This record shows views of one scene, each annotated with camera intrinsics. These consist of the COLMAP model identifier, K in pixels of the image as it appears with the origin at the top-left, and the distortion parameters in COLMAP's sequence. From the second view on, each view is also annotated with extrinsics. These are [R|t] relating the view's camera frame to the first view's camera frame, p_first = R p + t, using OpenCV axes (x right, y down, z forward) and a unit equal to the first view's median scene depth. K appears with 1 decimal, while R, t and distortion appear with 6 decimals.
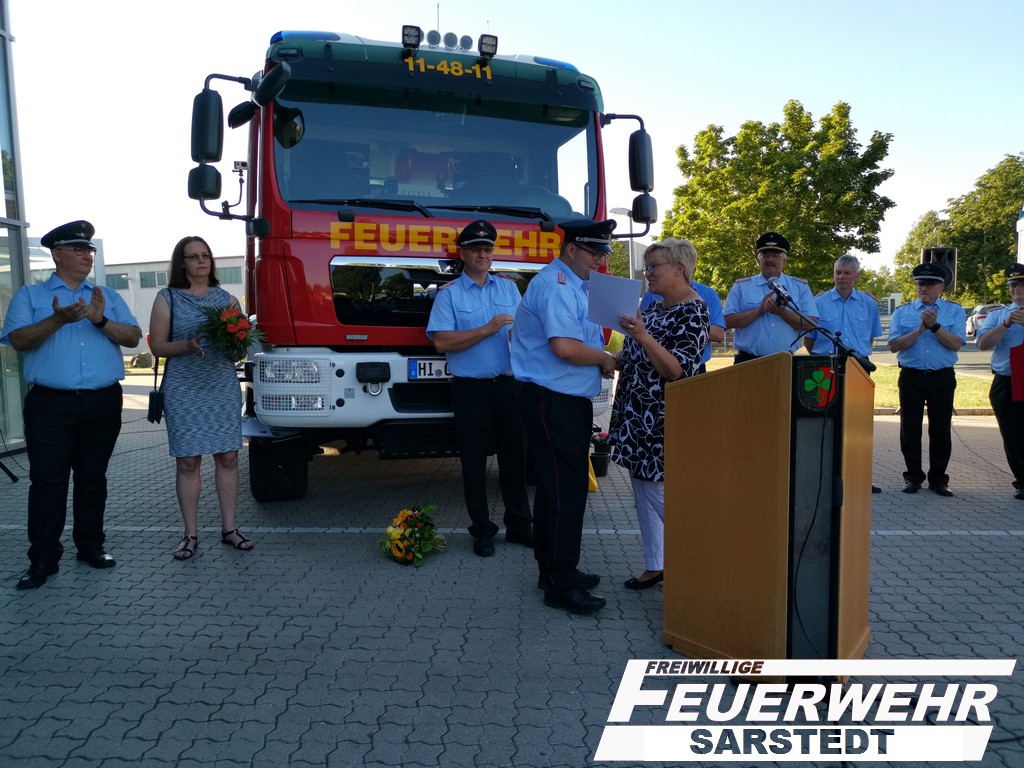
lens RADIAL K [[805.5, 0, 524.0], [0, 805.5, 385.3], [0, 0, 1]] dist [0.062778, -0.067987]
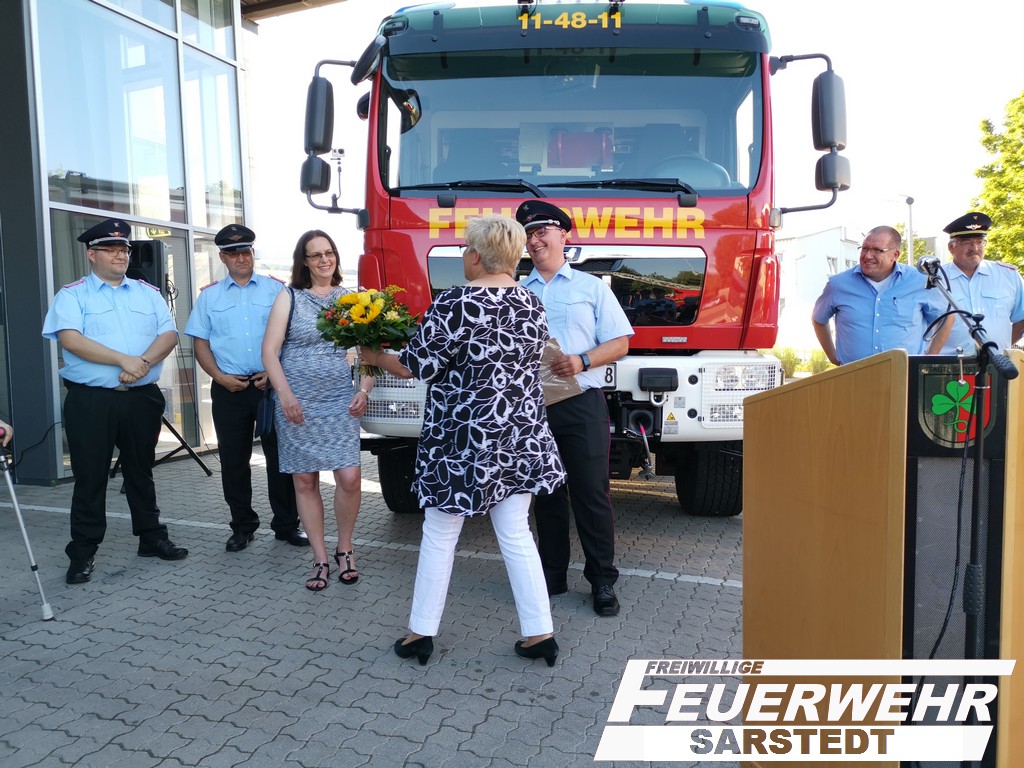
lens RADIAL K [[802.6, 0, 515.7], [0, 802.6, 386.9], [0, 0, 1]] dist [0.057563, -0.063325]
pose [[0.937208, 0.020132, -0.348189, 0.149109], [-0.023754, 0.999699, -0.006135, -0.001485], [0.347961, 0.014021, 0.937404, 0.182073]]
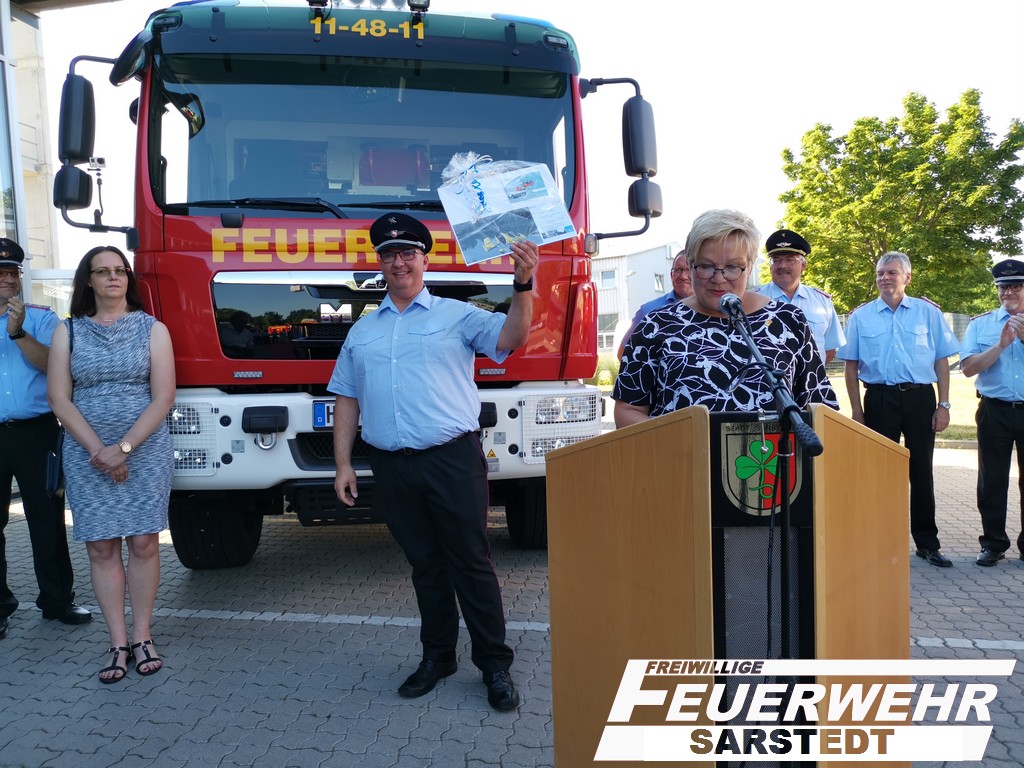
lens RADIAL K [[795.9, 0, 525.9], [0, 795.9, 381.3], [0, 0, 1]] dist [0.055561, -0.055865]
pose [[0.987722, -0.013839, -0.155605, 0.164128], [0.009148, 0.999483, -0.030826, -0.024577], [0.155951, 0.029024, 0.987338, 0.256347]]
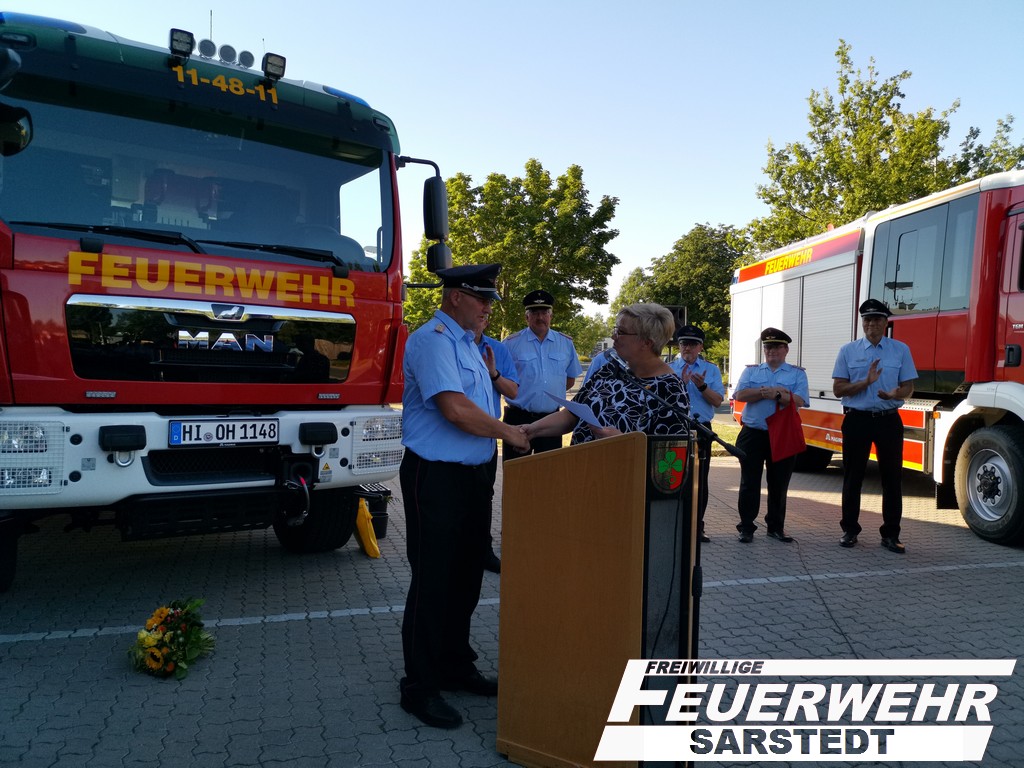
lens RADIAL K [[795.9, 0, 525.9], [0, 795.9, 381.3], [0, 0, 1]] dist [0.055561, -0.055865]
pose [[0.945633, 0.016012, 0.324842, -0.061538], [-0.000816, 0.998901, -0.046863, -0.032396], [-0.325235, 0.044050, 0.944607, 0.093276]]
